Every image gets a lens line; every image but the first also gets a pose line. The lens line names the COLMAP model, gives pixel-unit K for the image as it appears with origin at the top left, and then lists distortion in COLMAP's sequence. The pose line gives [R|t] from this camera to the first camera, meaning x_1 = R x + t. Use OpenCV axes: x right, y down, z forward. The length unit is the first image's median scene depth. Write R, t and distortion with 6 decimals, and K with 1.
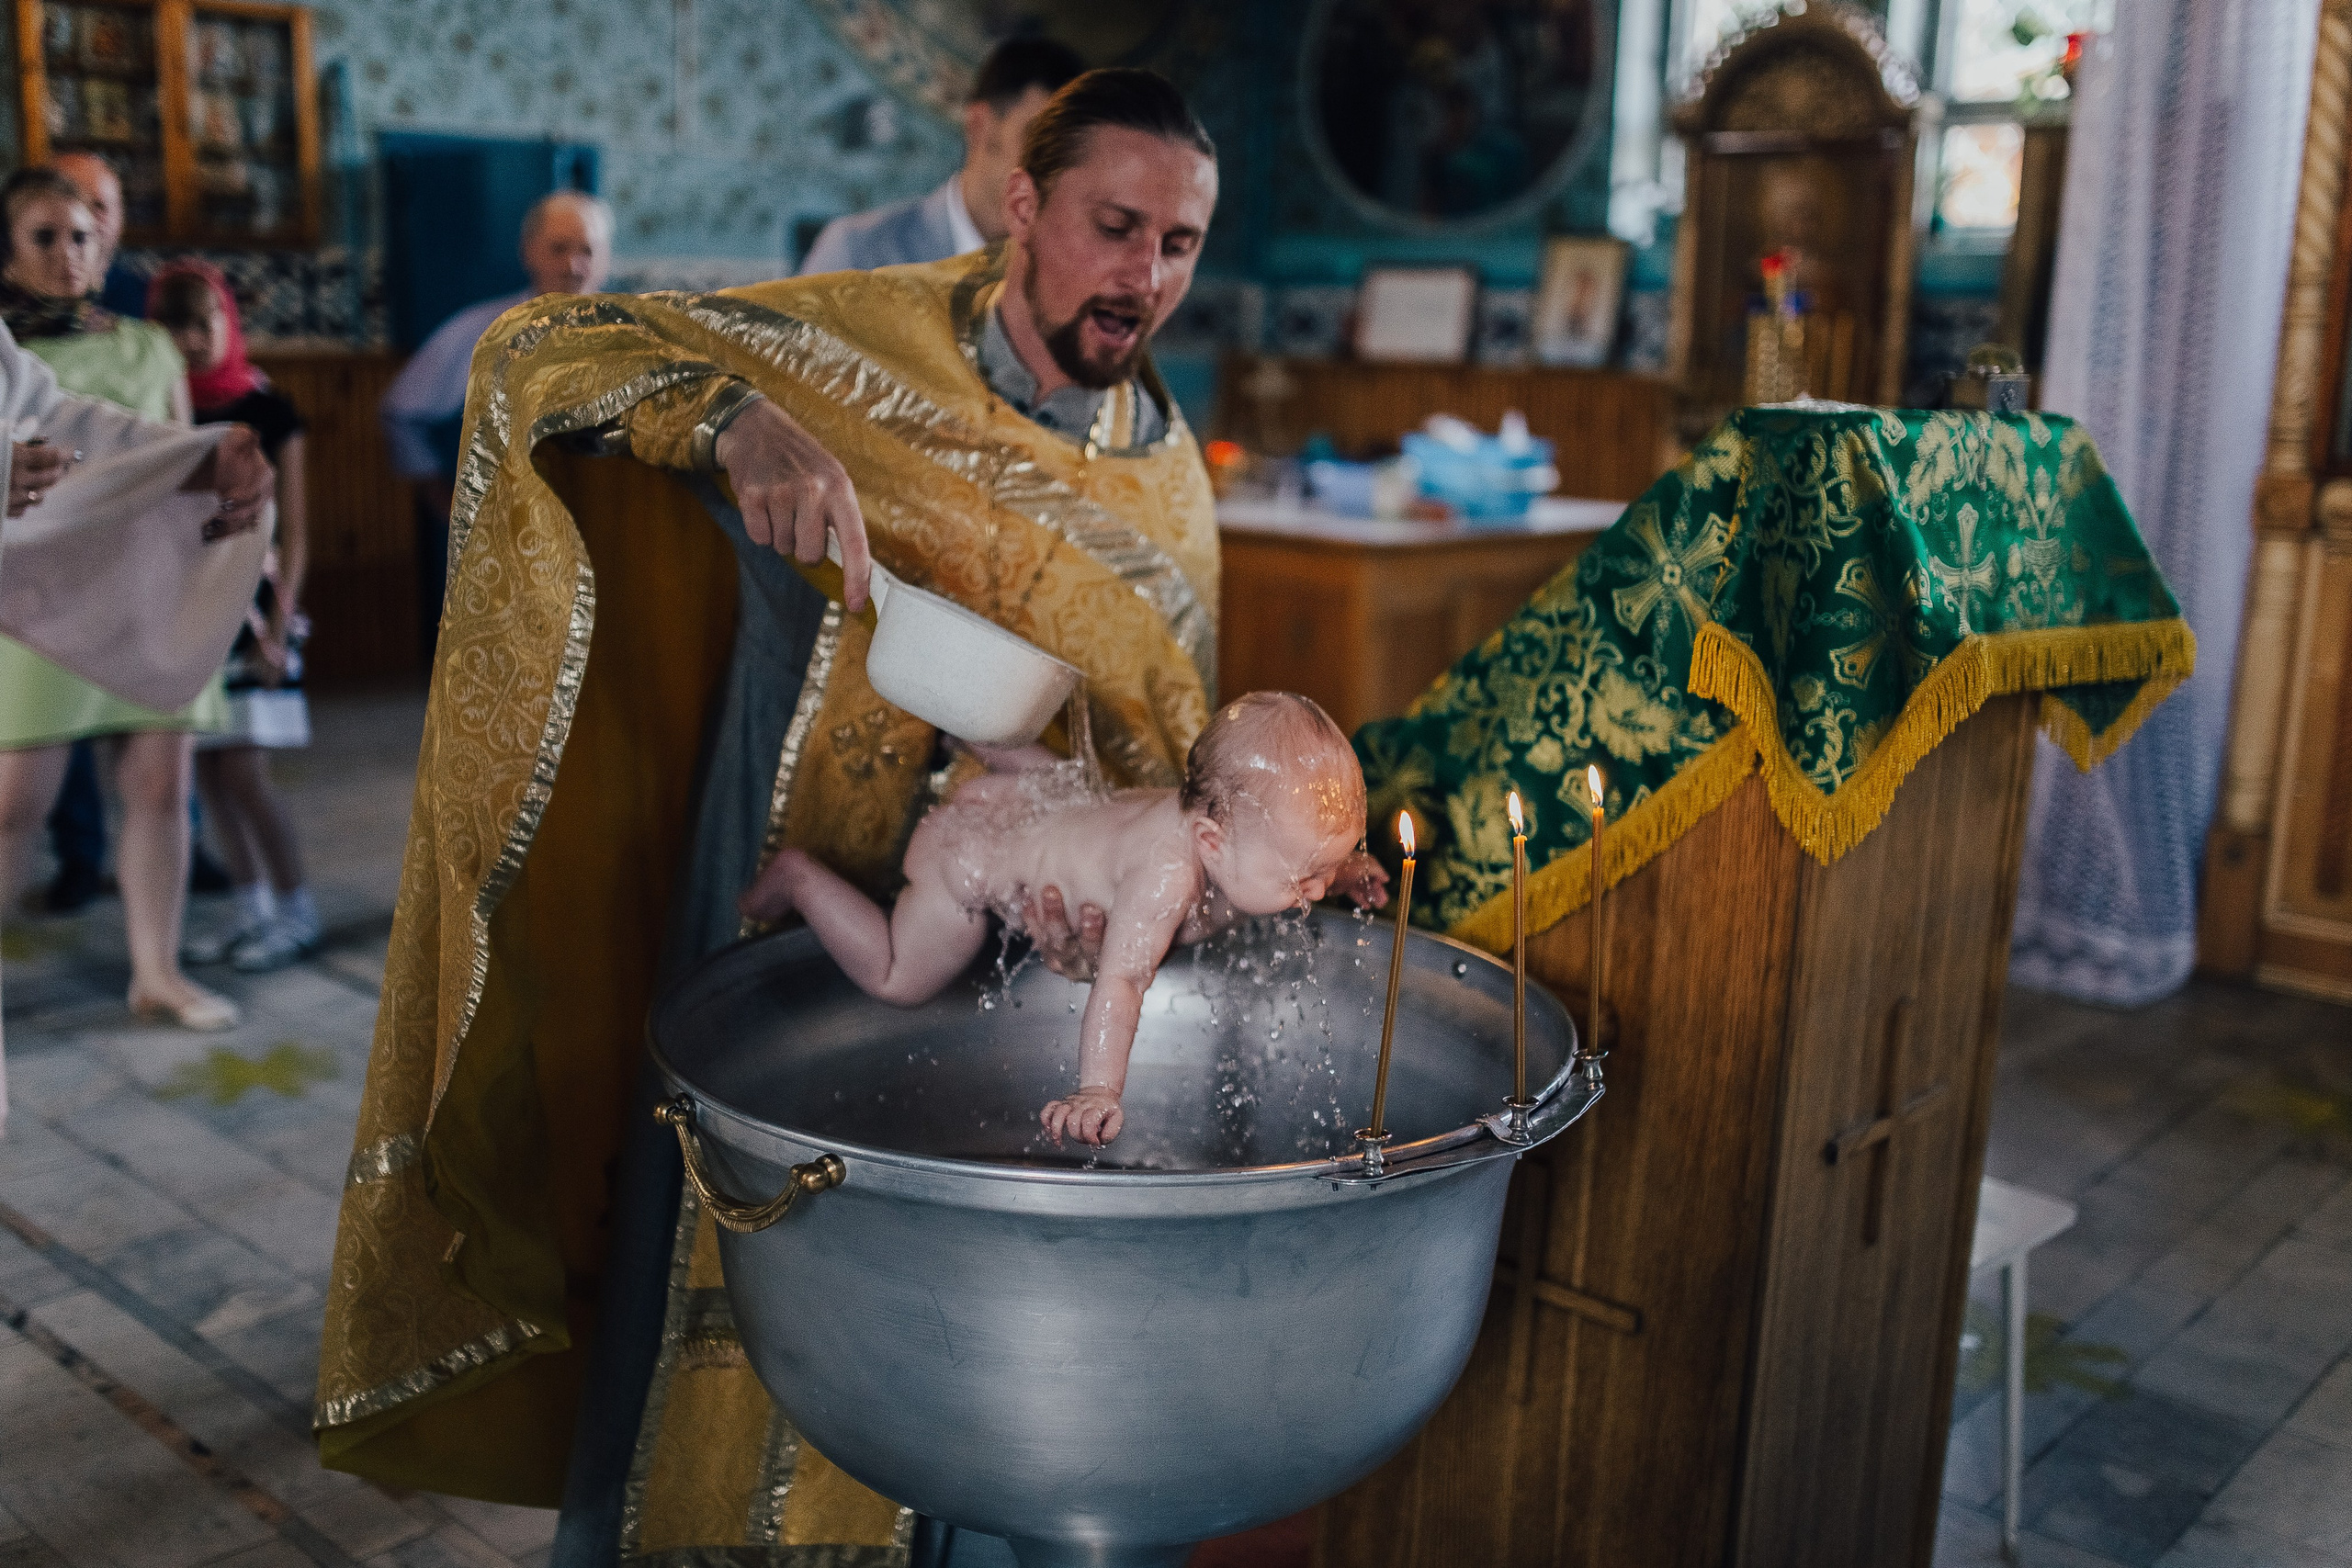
lens RADIAL K [[2249.1, 0, 1166.4], [0, 2249.1, 783.2], [0, 0, 1]] dist [-0.059409, 0.089309]
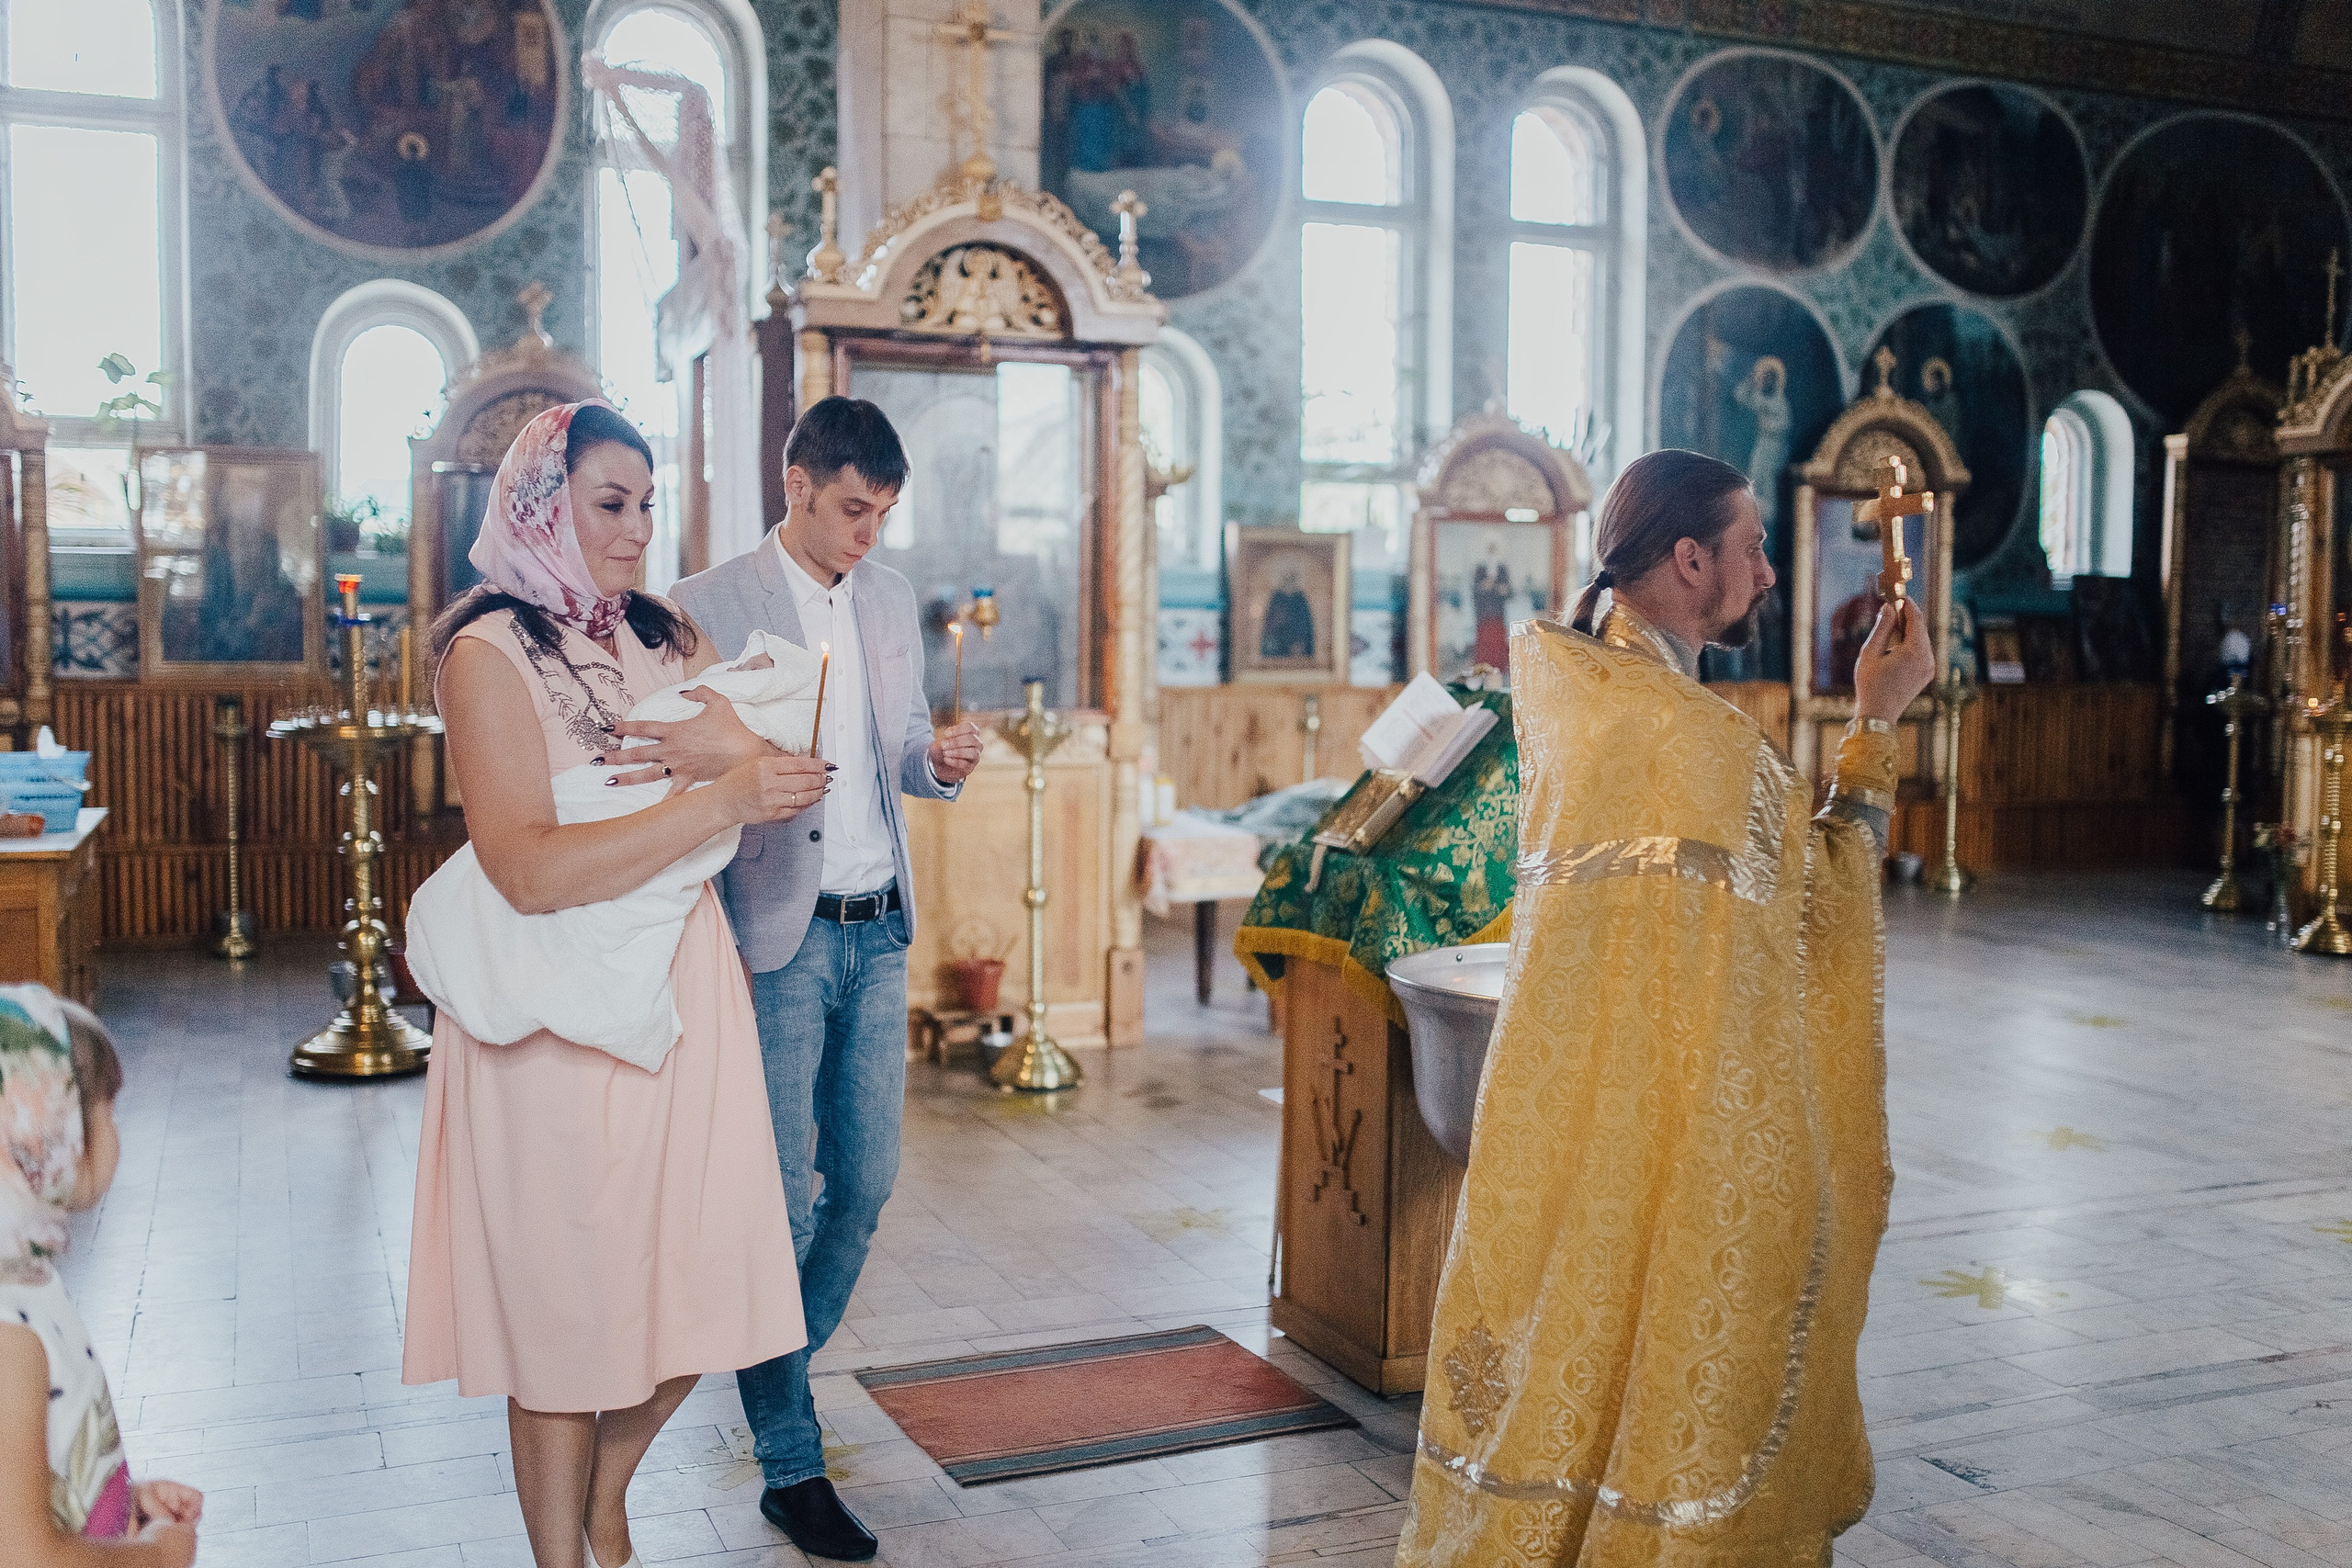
lens RADIAL K [[2249.1, 0, 1166.4], [0, 2249.1, 783.2], [0, 0, 1]] dist [-0.059409, 0.089309]
pose [[0.430861, -0.084943, 0.898412, -1.512346], [0.188306, 0.982107, 0.002549, -0.116347], [-0.882553, 0.168078, 0.439147, 0.251406]]
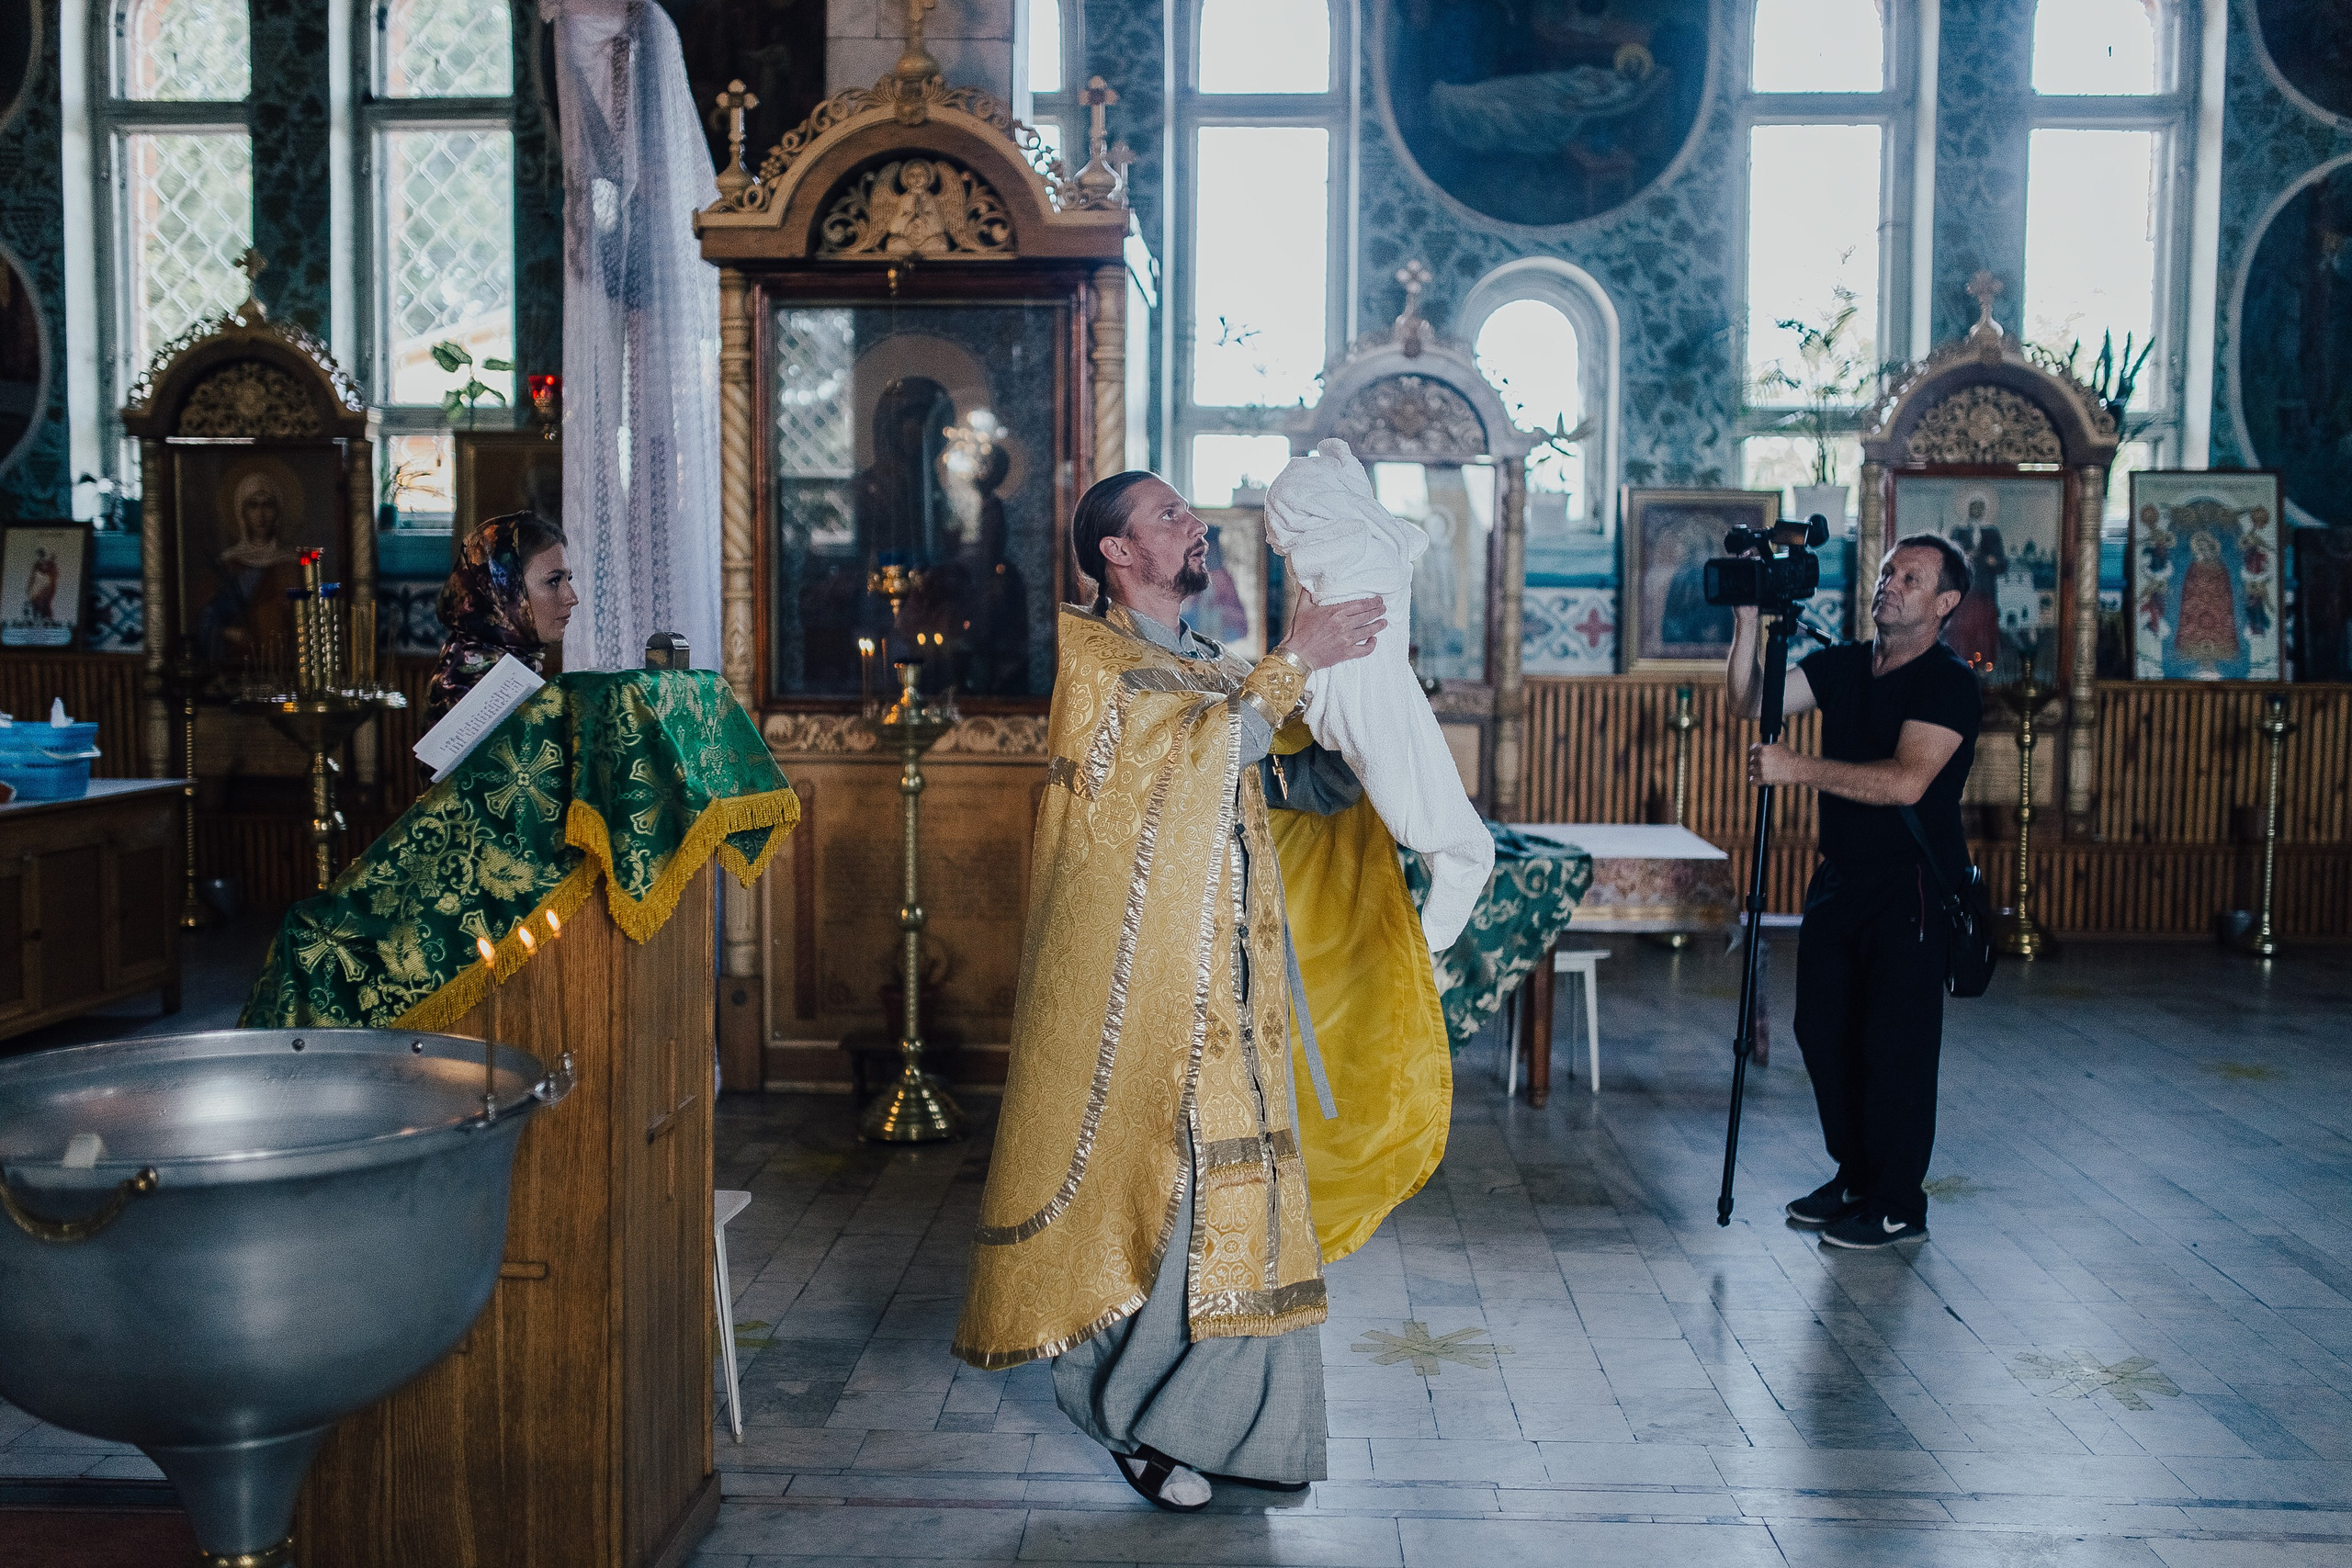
lens RADIAL K [[2249.1, 0, 1166.4], [0, 2249.1, 783.2], [0, 0, 1]] dist [-0.059409, 0.089309]
pose [[0.765953, -0.069385, 0.639142, -0.335432], [0.143746, 0.987473, -0.065066, 0.059738], [-0.626621, 0.141712, 0.766332, -0.385335]]
